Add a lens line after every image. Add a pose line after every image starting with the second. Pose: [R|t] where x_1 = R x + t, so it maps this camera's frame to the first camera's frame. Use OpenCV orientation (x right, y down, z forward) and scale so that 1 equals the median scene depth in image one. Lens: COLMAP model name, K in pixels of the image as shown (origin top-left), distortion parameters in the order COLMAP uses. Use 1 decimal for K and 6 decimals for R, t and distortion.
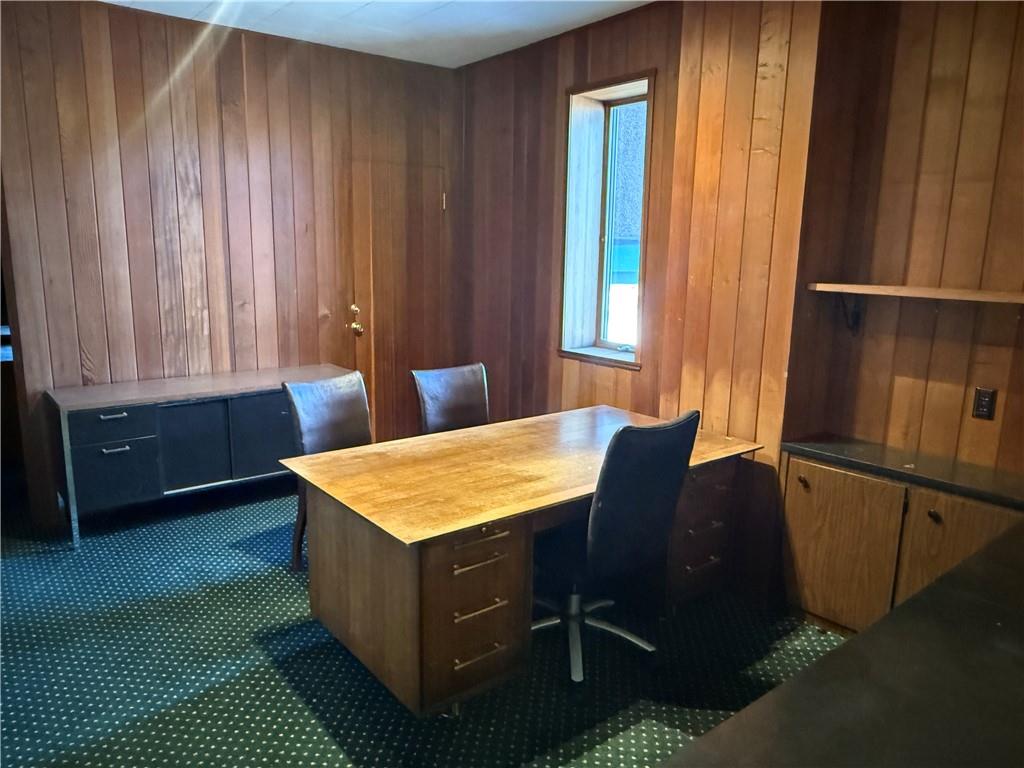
lens RADIAL K [[732.6, 0, 512.0], [0, 732.6, 384.0], [0, 0, 1]] dist [0.001702, 0.000184]
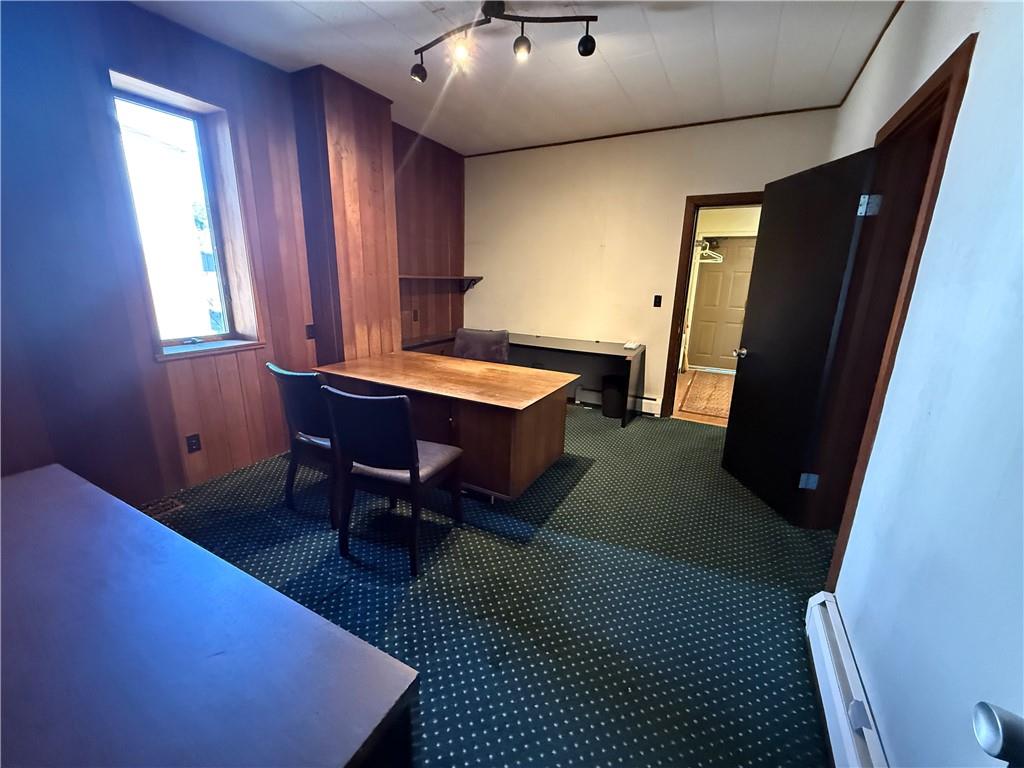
lens RADIAL K [[410.5, 0, 512.0], [0, 410.5, 384.0], [0, 0, 1]] dist [-0.001456, -0.000039]
pose [[-0.398649, -0.254792, 0.880999, -0.948187], [0.141333, 0.932089, 0.333520, -0.197411], [-0.906148, 0.257472, -0.335566, 1.210409]]
